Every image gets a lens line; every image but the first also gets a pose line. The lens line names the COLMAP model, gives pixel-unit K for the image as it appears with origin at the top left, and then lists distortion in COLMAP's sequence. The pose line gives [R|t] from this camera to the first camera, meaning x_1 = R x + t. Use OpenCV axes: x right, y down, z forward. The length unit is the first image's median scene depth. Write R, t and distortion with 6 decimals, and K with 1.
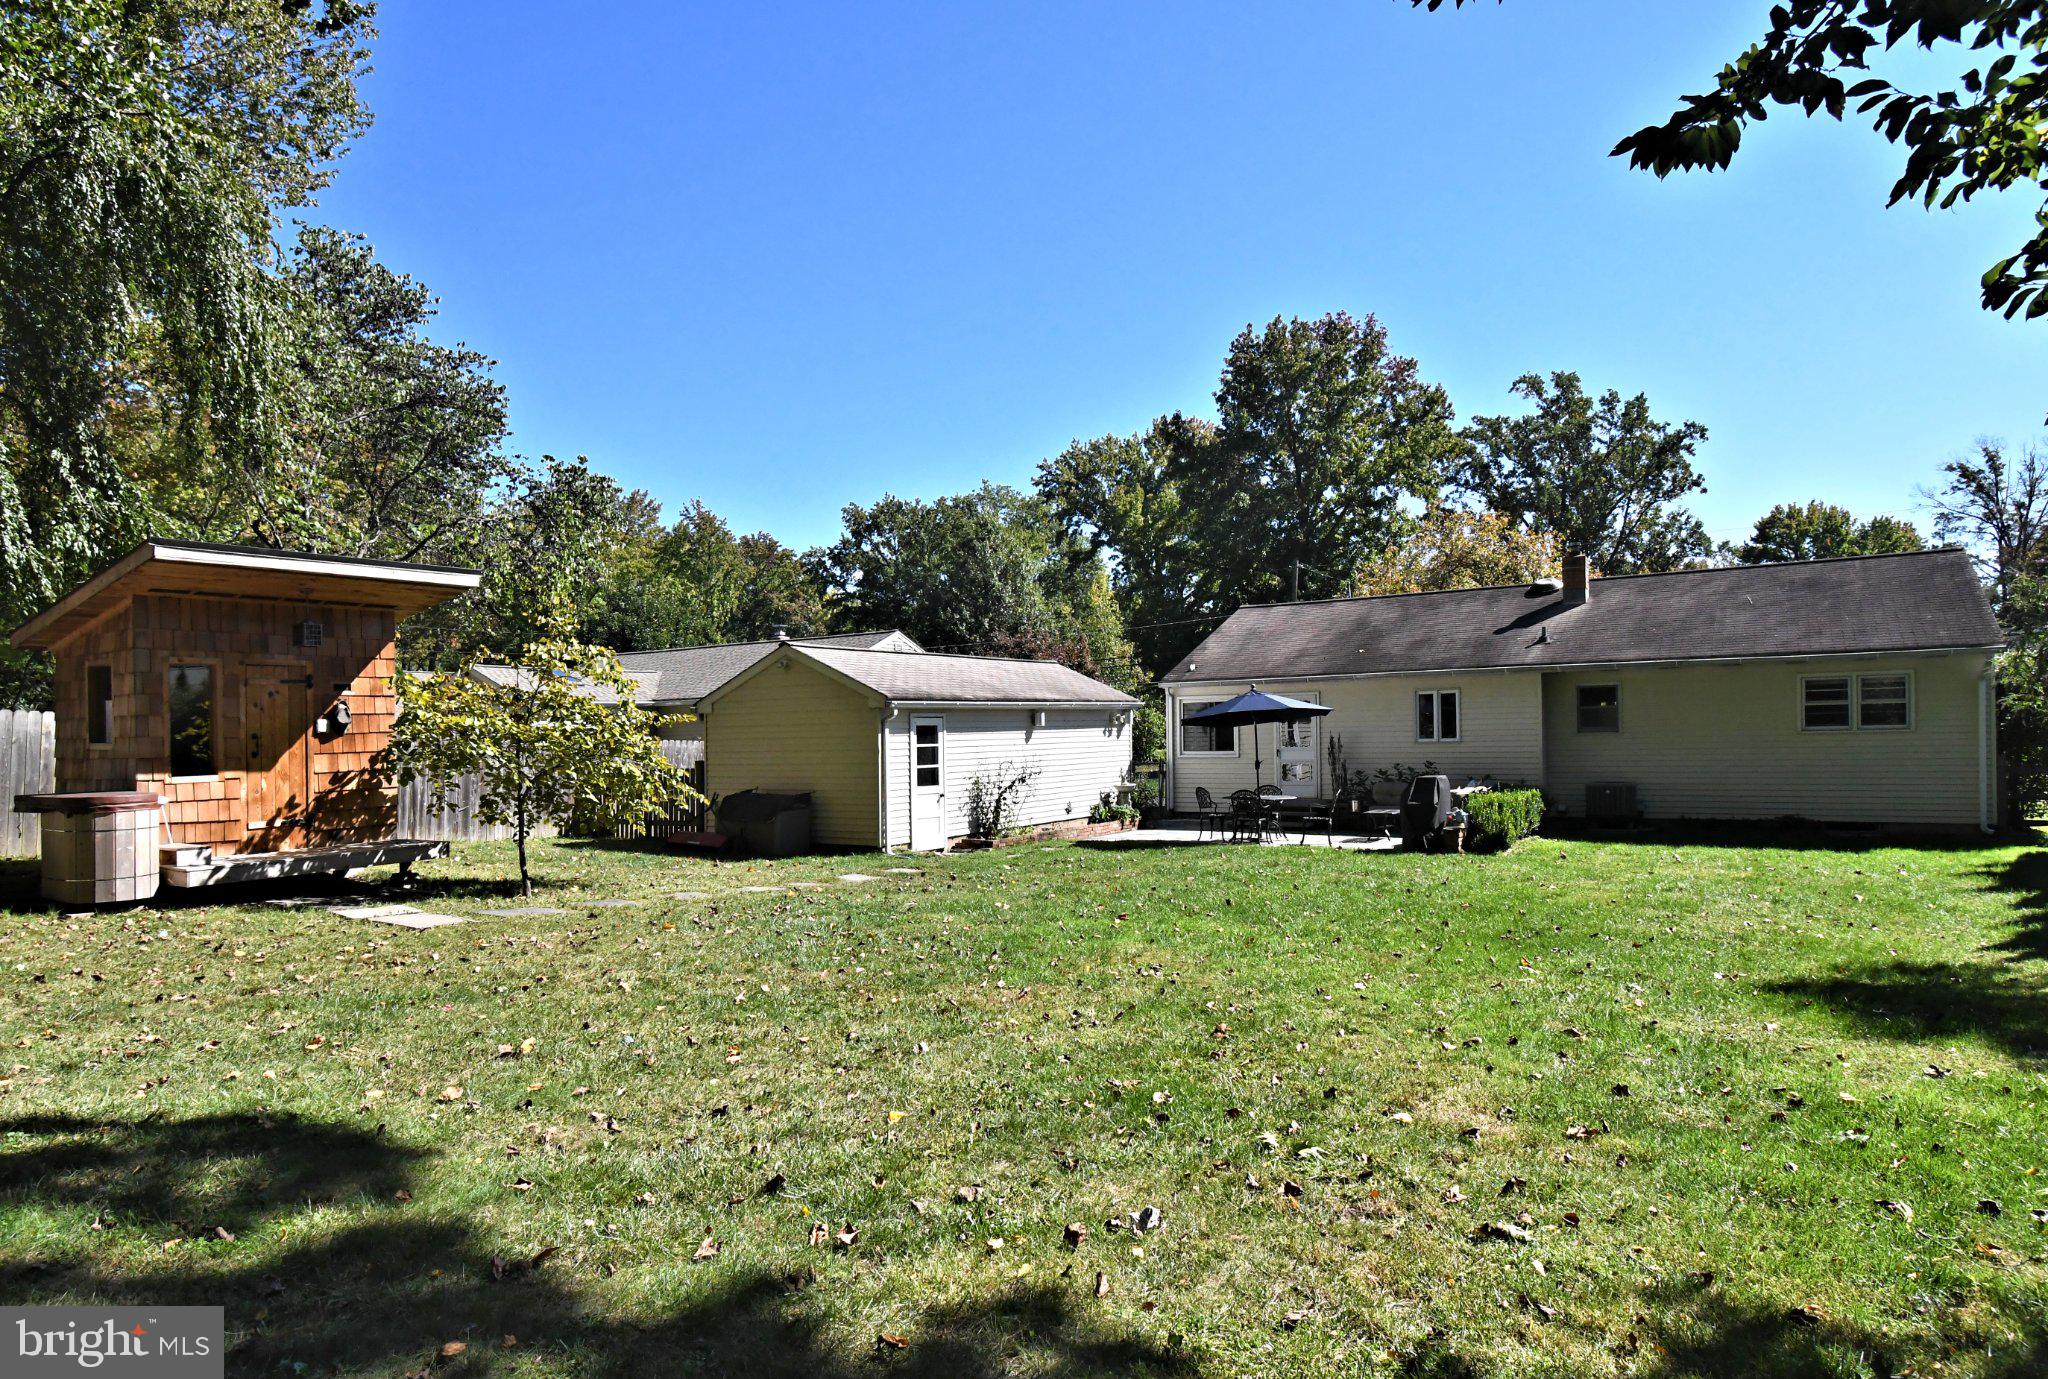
lens RADIAL K [[1237.8, 0, 1024.0], [0, 1237.8, 689.5], [0, 0, 1]] dist [-0.003064, -0.000663]
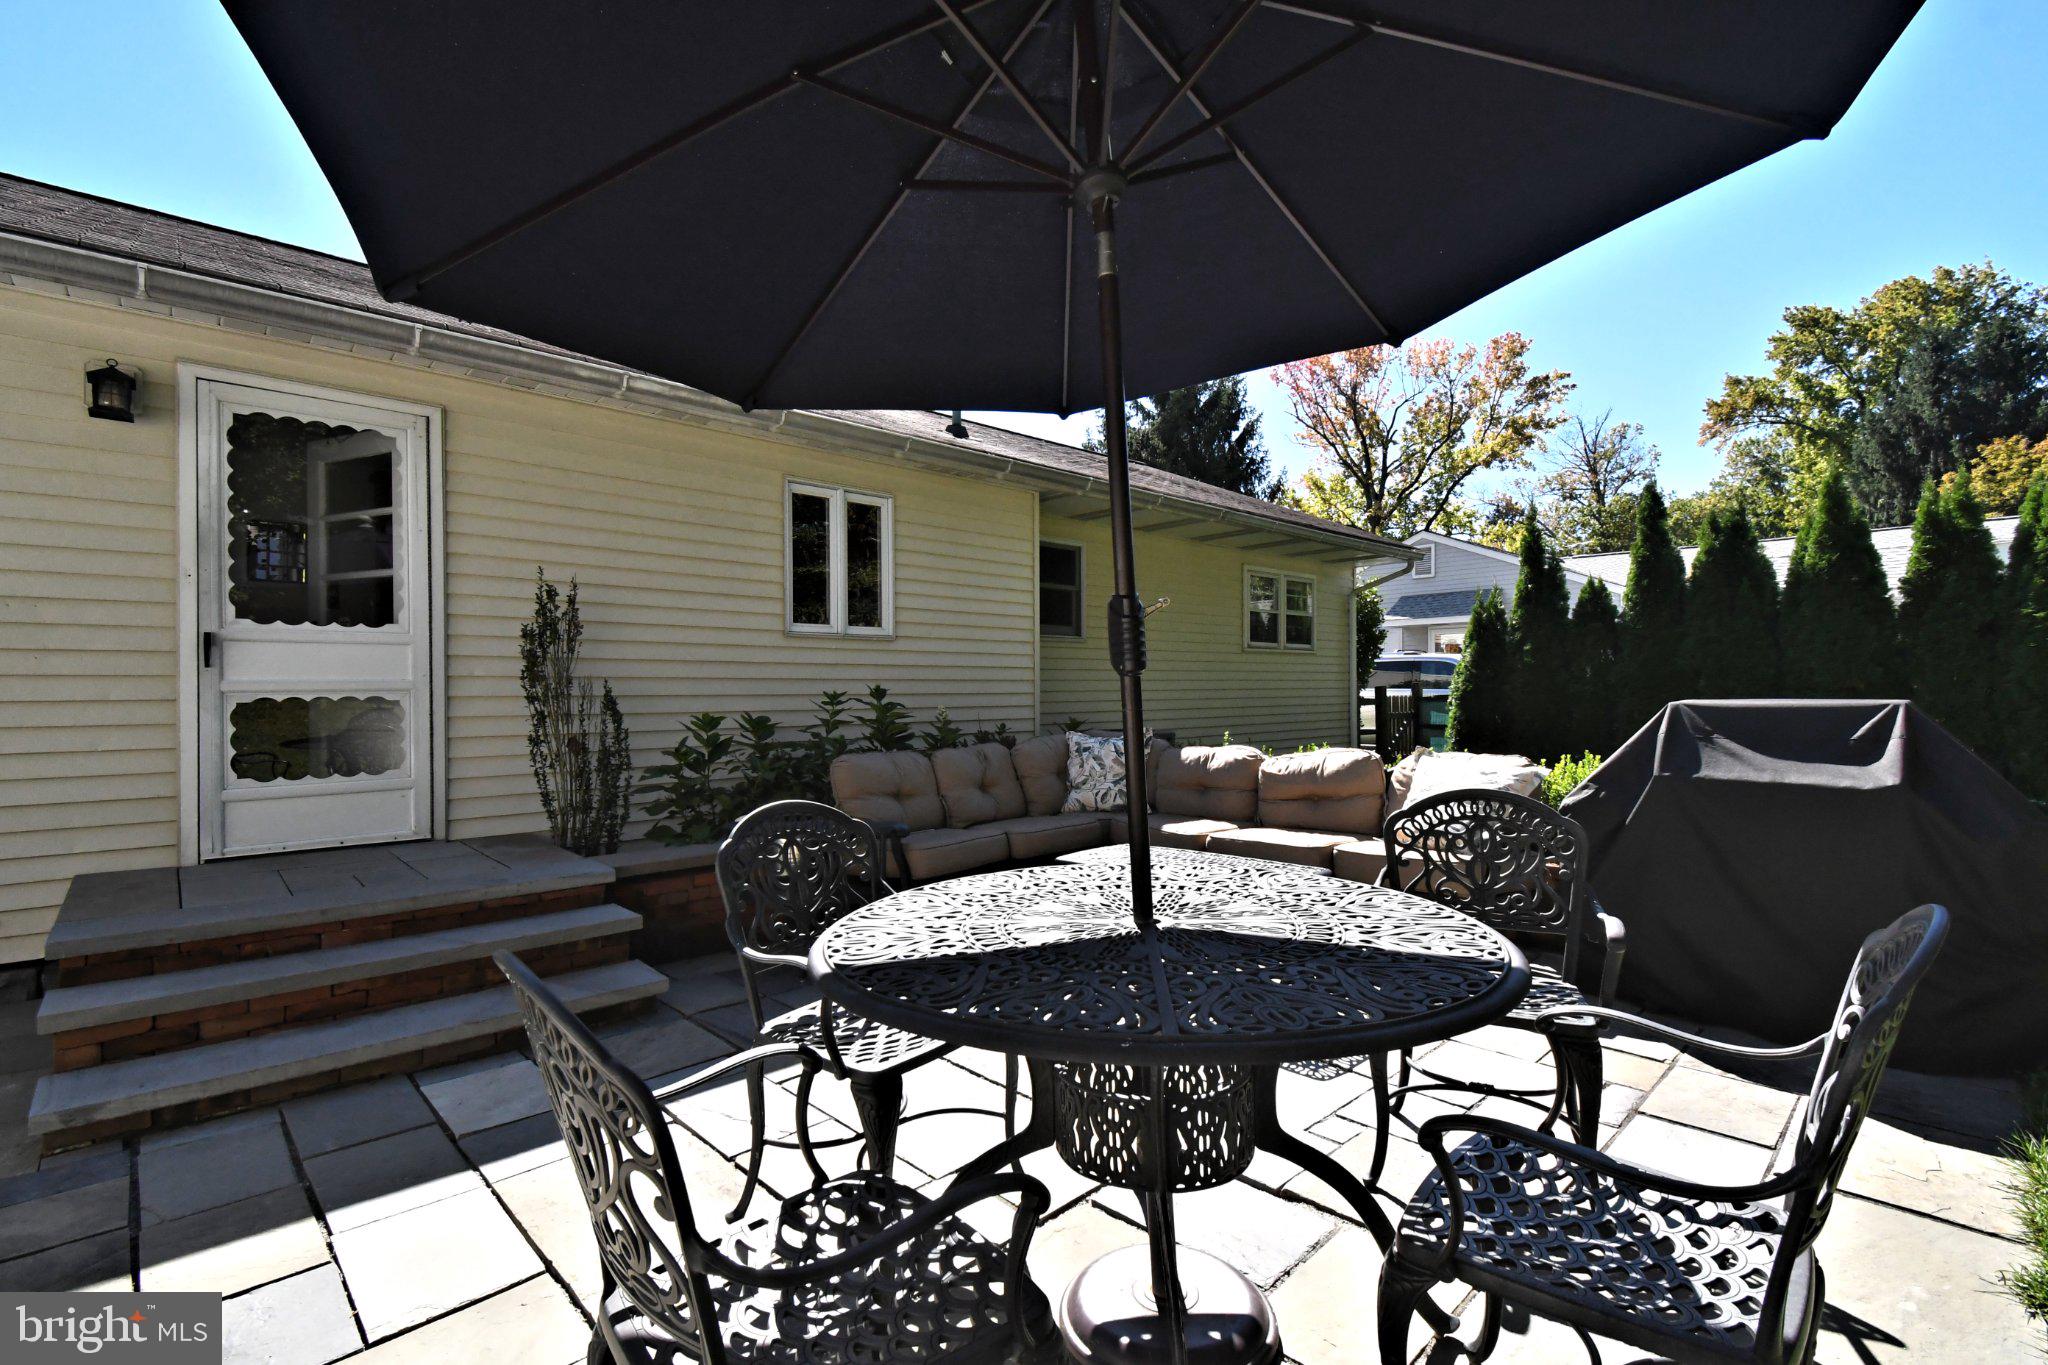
lens RADIAL K [[899.0, 0, 1024.0], [0, 899.0, 682.5], [0, 0, 1]] dist [-0.000587, -0.000086]
pose [[0.246411, 0.028071, 0.968759, 0.031882], [-0.029327, 0.999339, -0.021498, 0.019482], [-0.968722, -0.023113, 0.247071, 0.288215]]
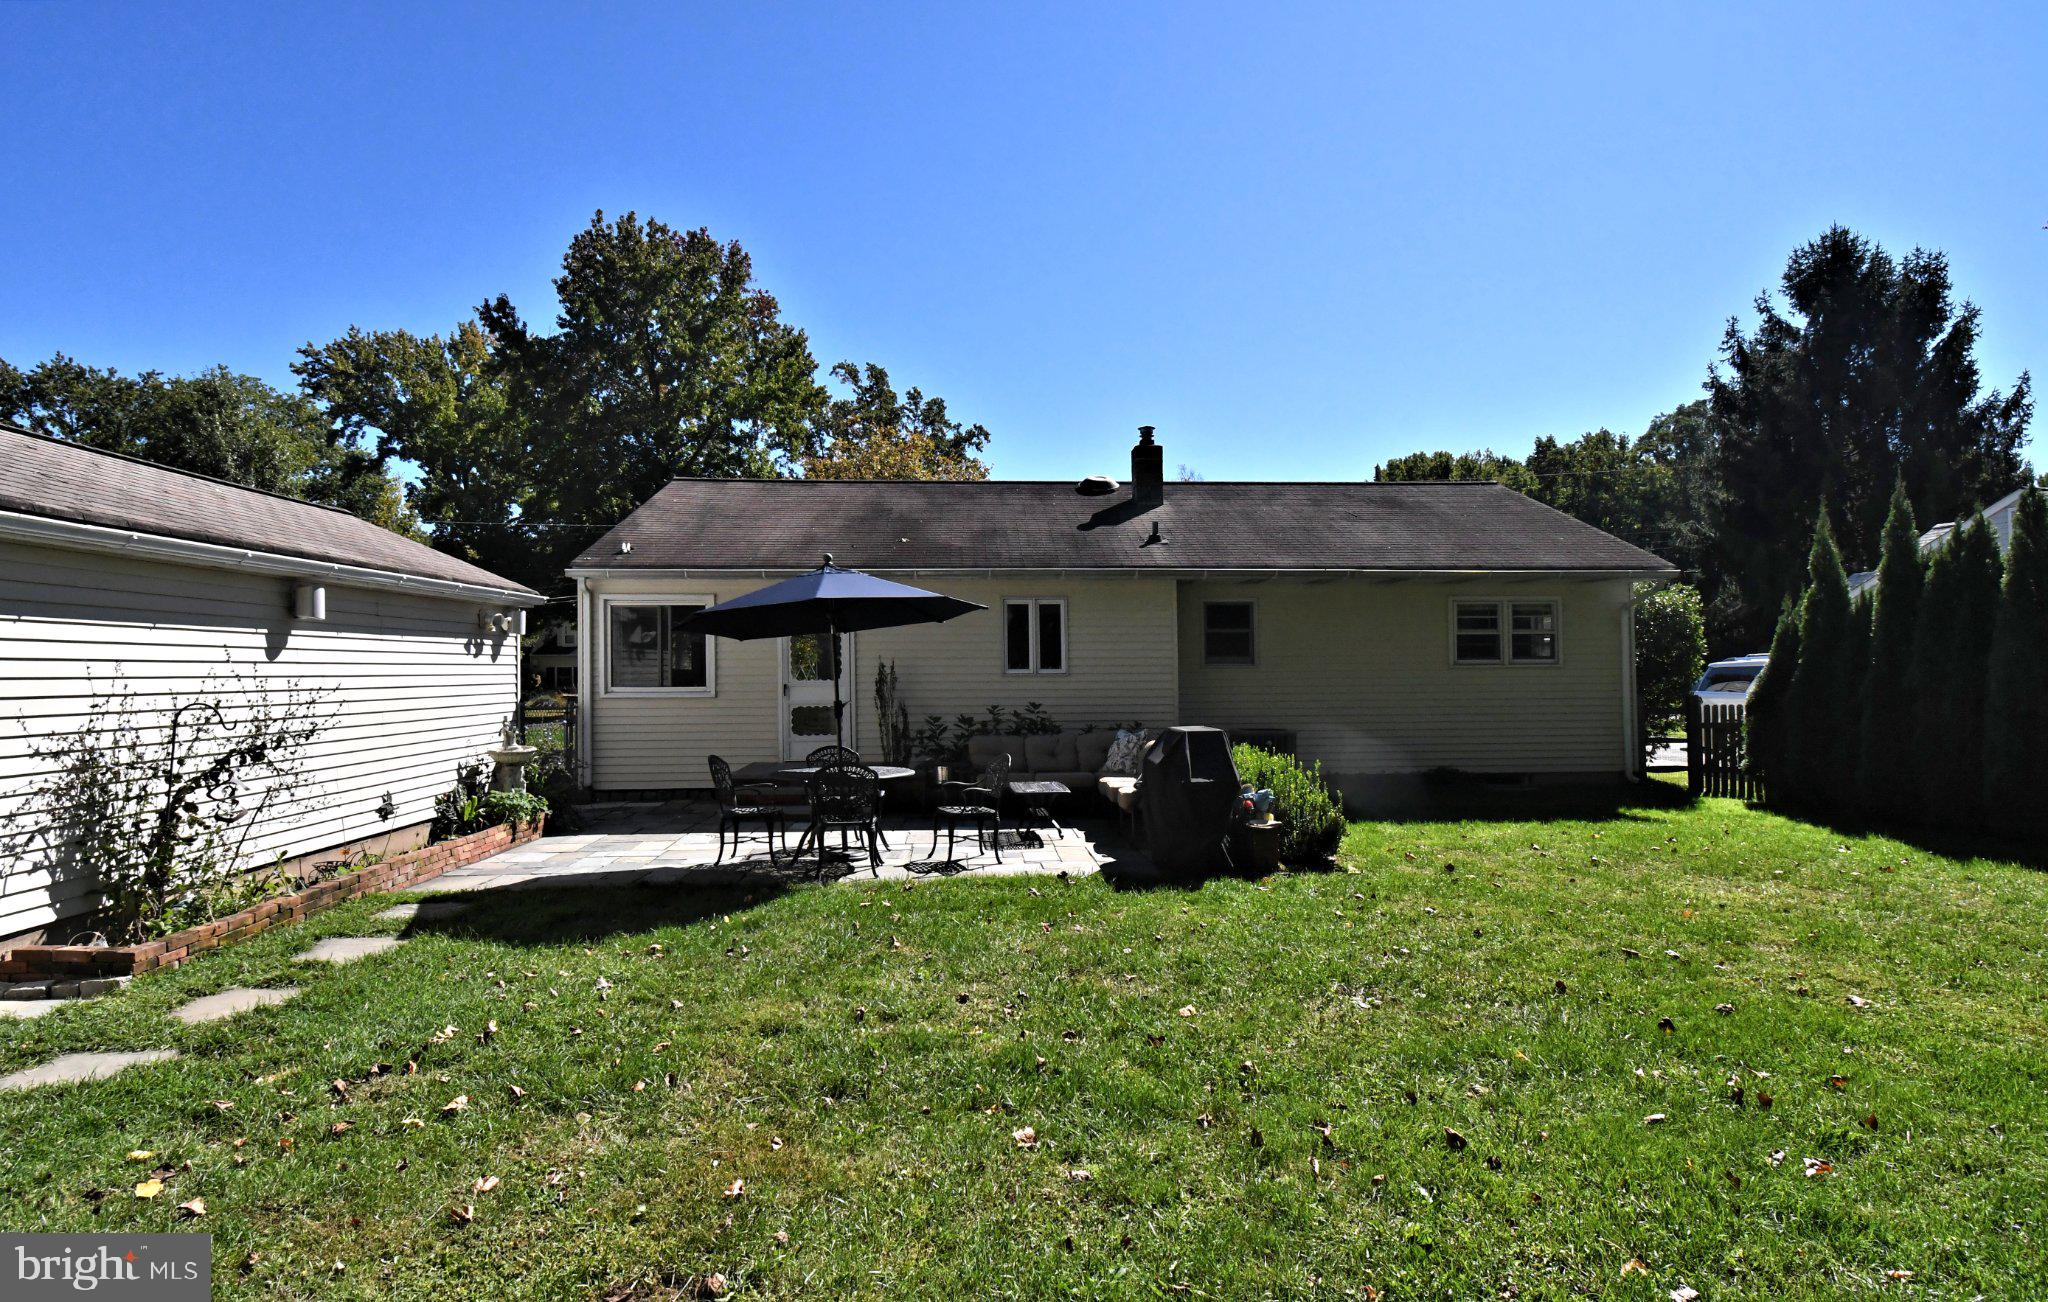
lens RADIAL K [[1071.1, 0, 1104.6], [0, 1071.1, 698.6], [0, 0, 1]] dist [0.020795, -0.030184]
pose [[0.792374, 0.001002, 0.610035, 0.001303], [-0.031376, 0.998742, 0.039114, 0.010165], [-0.609228, -0.050133, 0.791409, 0.165739]]
